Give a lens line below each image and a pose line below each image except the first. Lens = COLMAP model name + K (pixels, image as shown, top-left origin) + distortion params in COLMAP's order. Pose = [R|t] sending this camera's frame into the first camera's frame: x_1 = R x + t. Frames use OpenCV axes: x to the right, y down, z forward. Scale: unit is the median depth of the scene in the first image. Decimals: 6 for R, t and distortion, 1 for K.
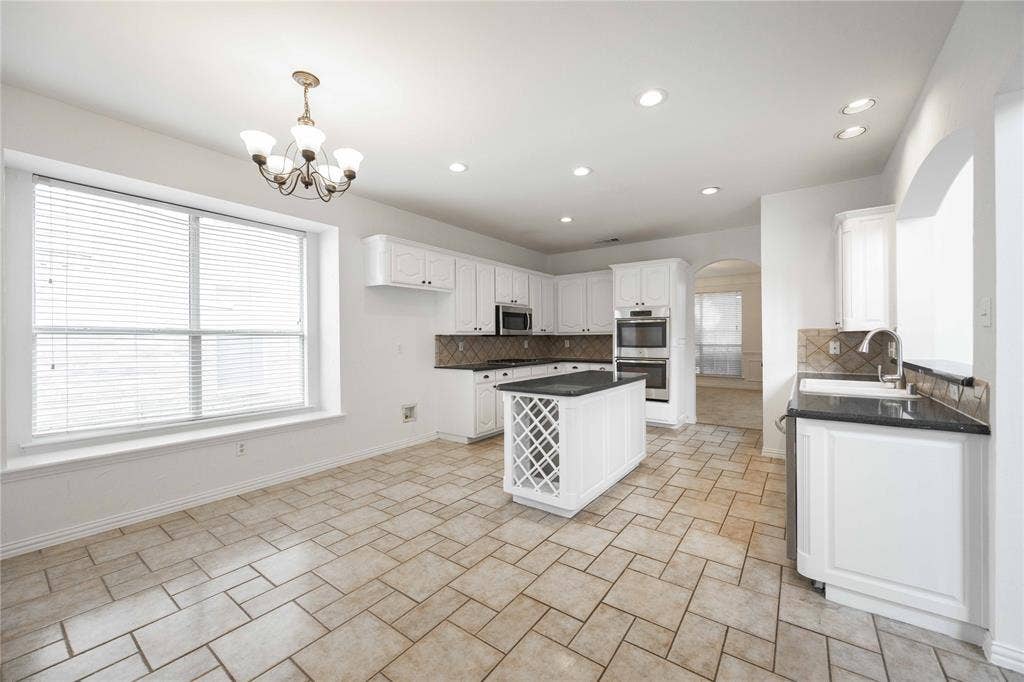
lens RADIAL K [[395.7, 0, 514.8], [0, 395.7, 341.2], [0, 0, 1]] dist [0.003234, 0.000038]
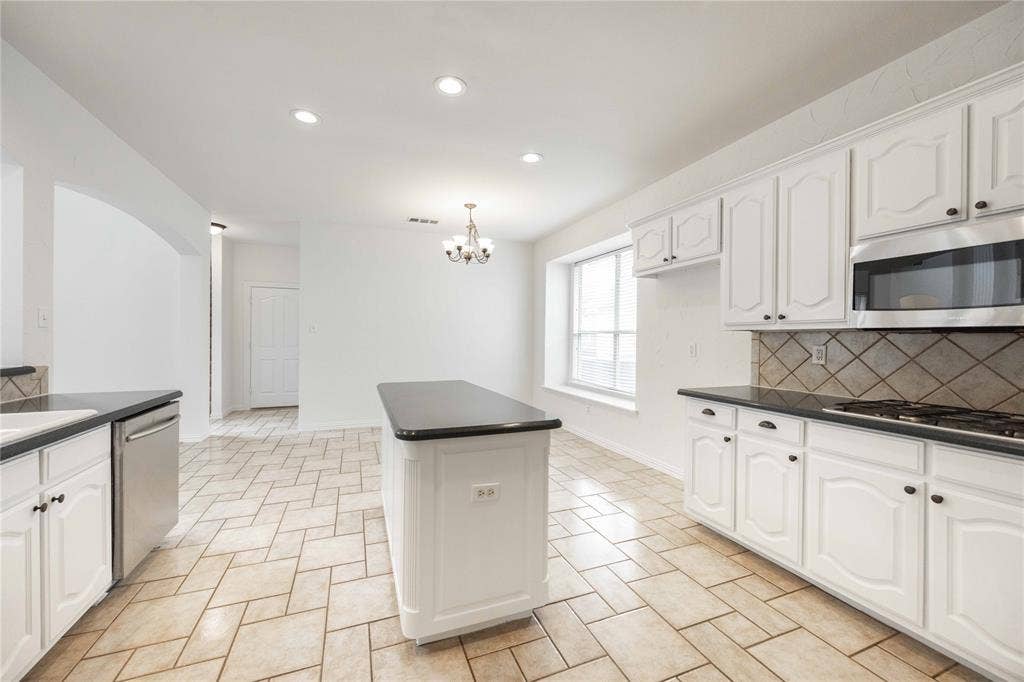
lens RADIAL K [[395.7, 0, 512.9], [0, 395.7, 335.7], [0, 0, 1]] dist [0.003234, 0.000038]
pose [[-0.528242, 0.000370, -0.849094, 0.630495], [-0.009780, 0.999931, 0.006520, -0.012427], [0.849038, 0.011749, -0.528202, 1.336449]]
